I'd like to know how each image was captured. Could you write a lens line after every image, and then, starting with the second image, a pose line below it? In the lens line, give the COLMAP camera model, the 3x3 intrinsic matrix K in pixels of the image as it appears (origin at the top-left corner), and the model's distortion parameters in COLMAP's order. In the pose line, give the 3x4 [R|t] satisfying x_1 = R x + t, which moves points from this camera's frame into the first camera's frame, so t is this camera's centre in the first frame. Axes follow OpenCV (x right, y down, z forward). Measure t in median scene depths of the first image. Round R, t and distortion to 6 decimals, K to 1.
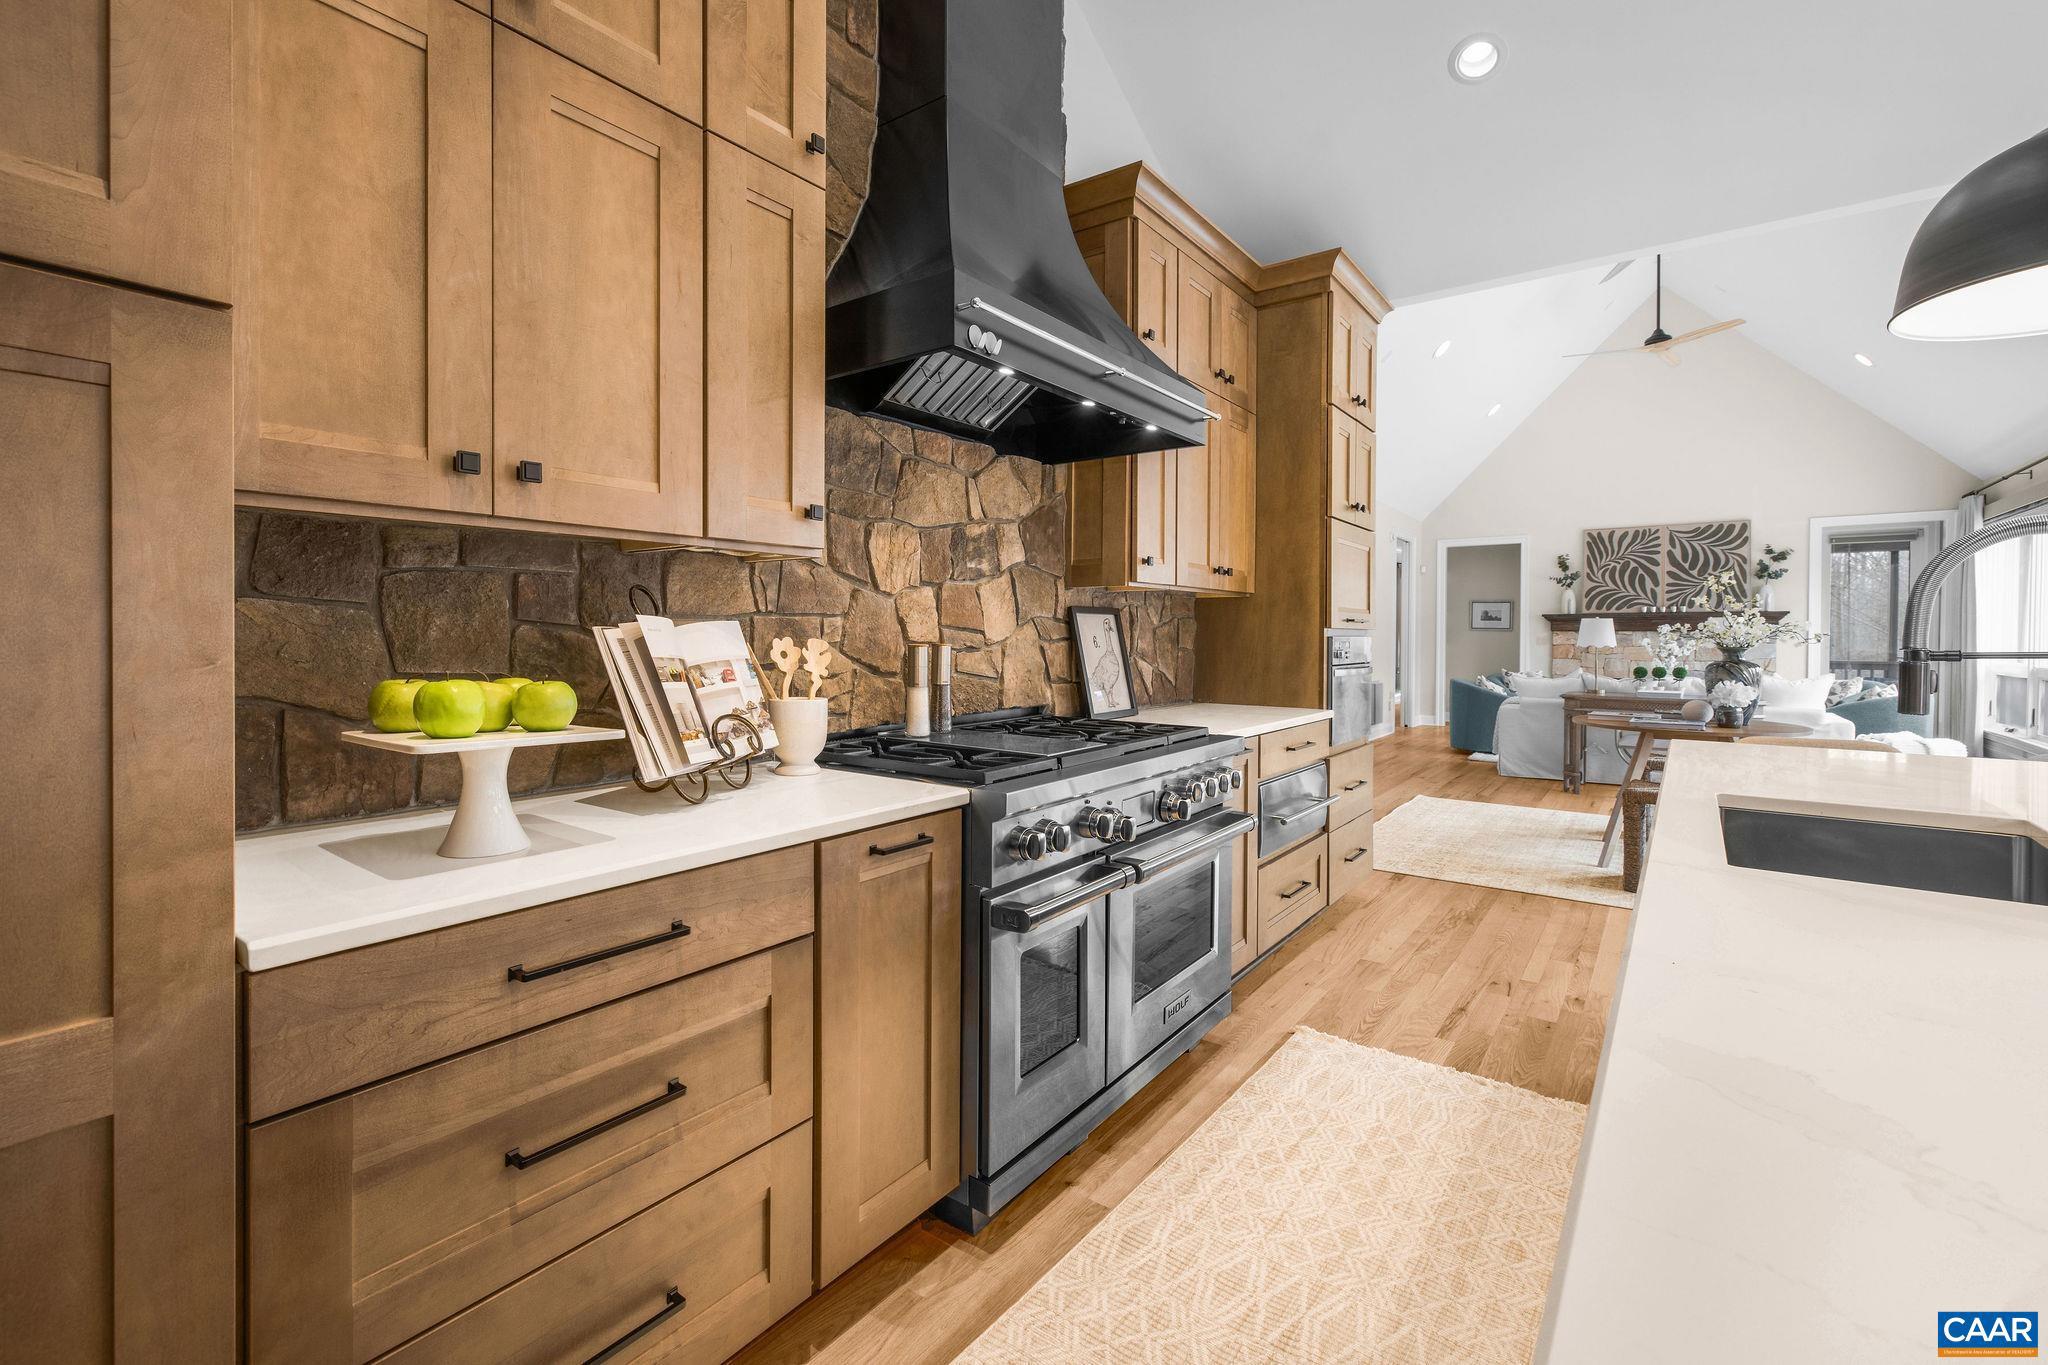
lens RADIAL K [[904.5, 0, 968.3], [0, 904.5, 640.0], [0, 0, 1]] dist [-0.000014, -0.000148]
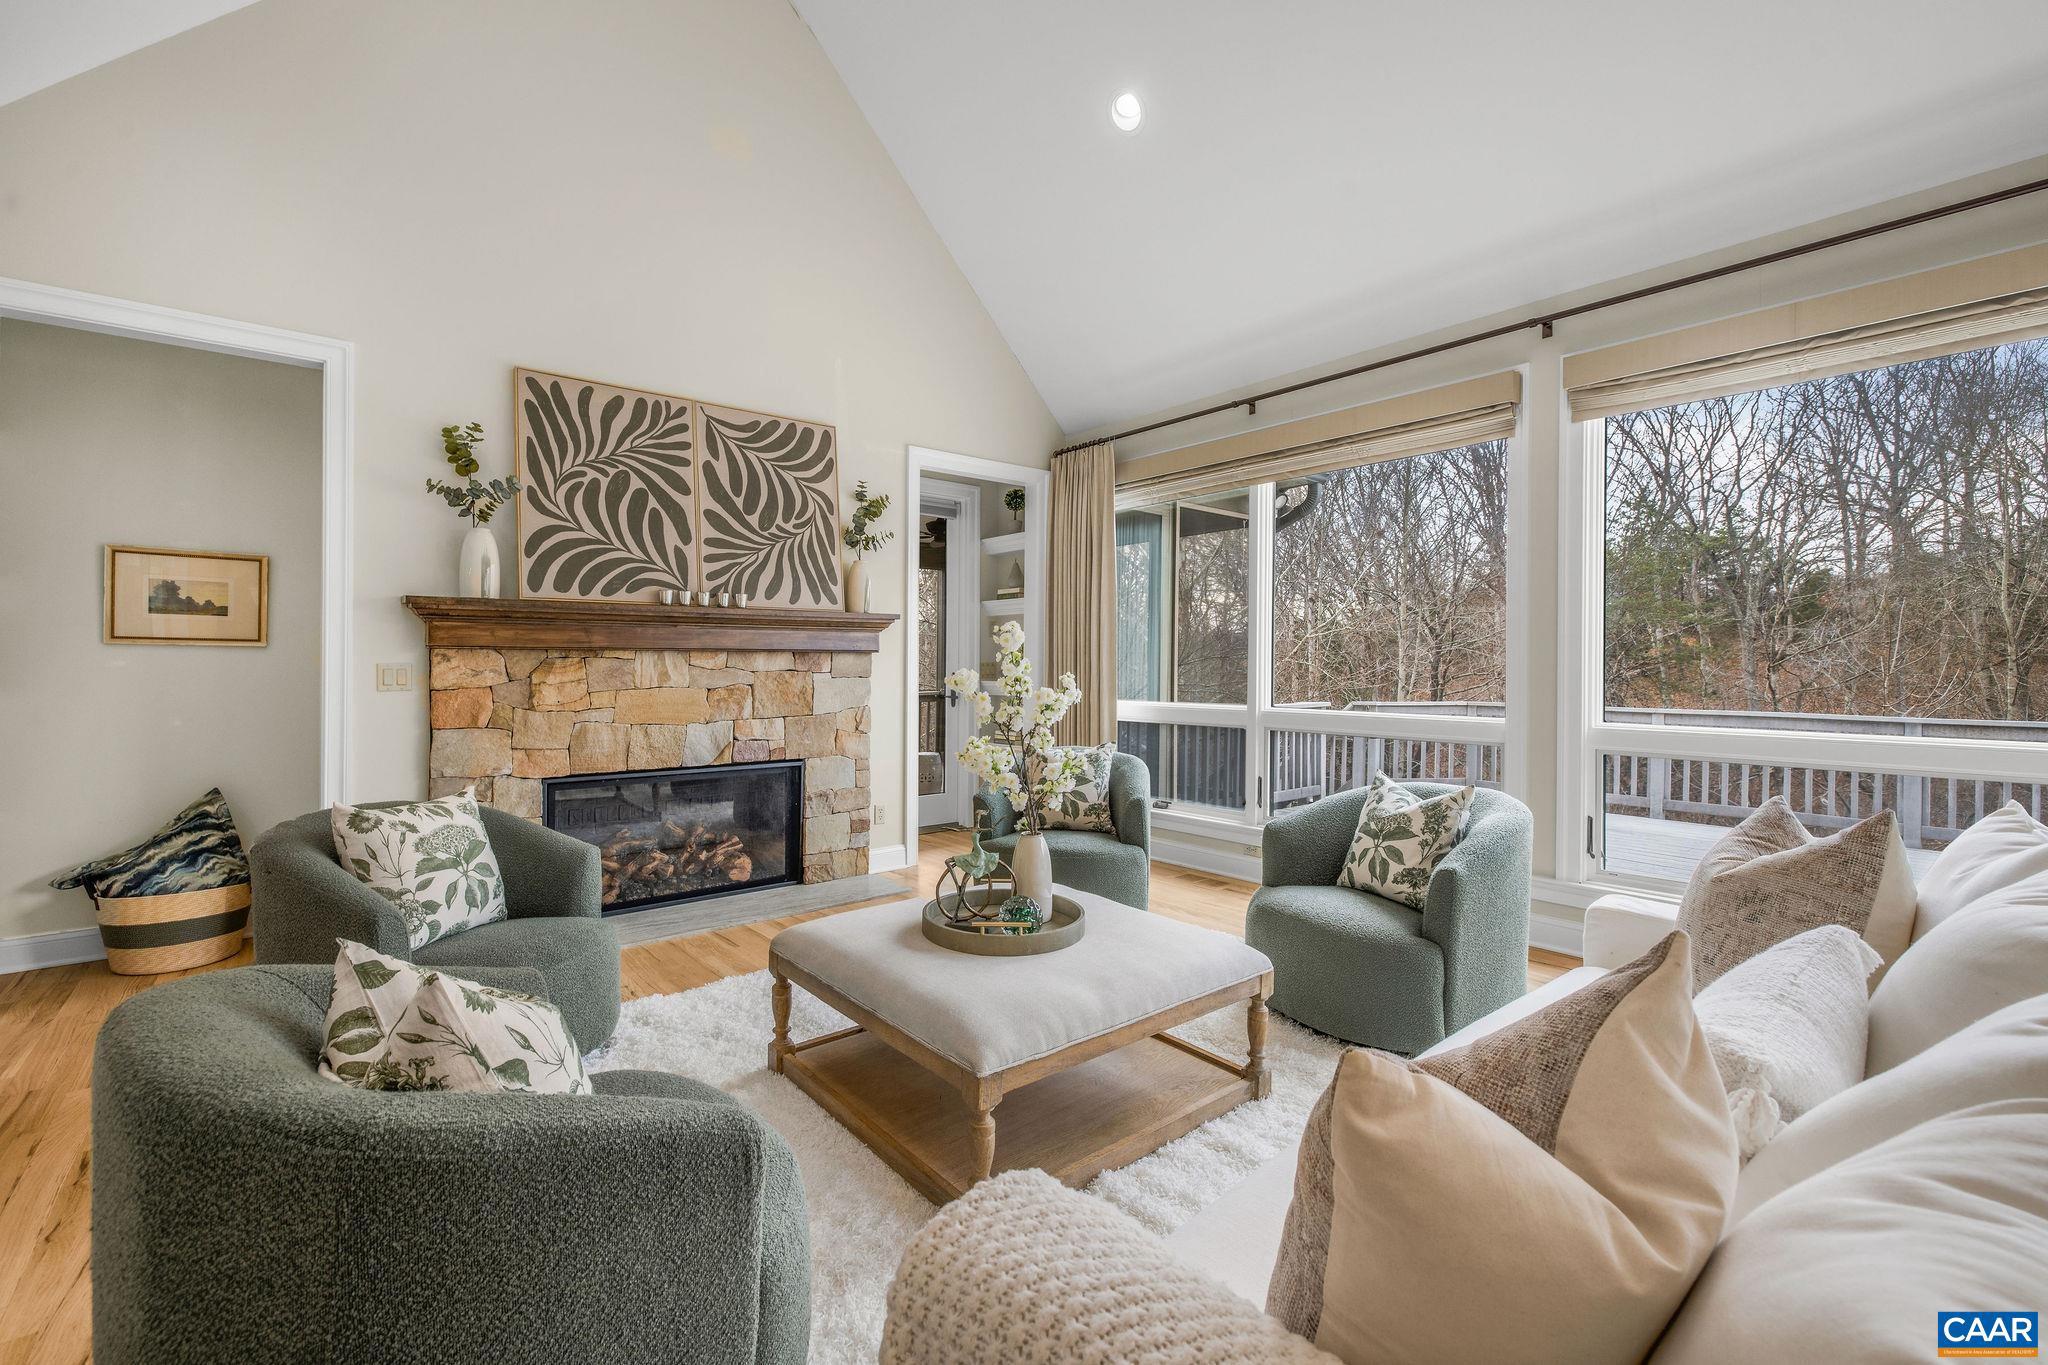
lens RADIAL K [[872.2, 0, 1005.6], [0, 872.2, 671.8], [0, 0, 1]] dist [0.002542, 0.000139]
pose [[0.219396, -0.006569, 0.975614, 0.404125], [0.007138, 0.999961, 0.005128, -0.001363], [-0.975610, 0.005838, 0.219434, 0.771821]]
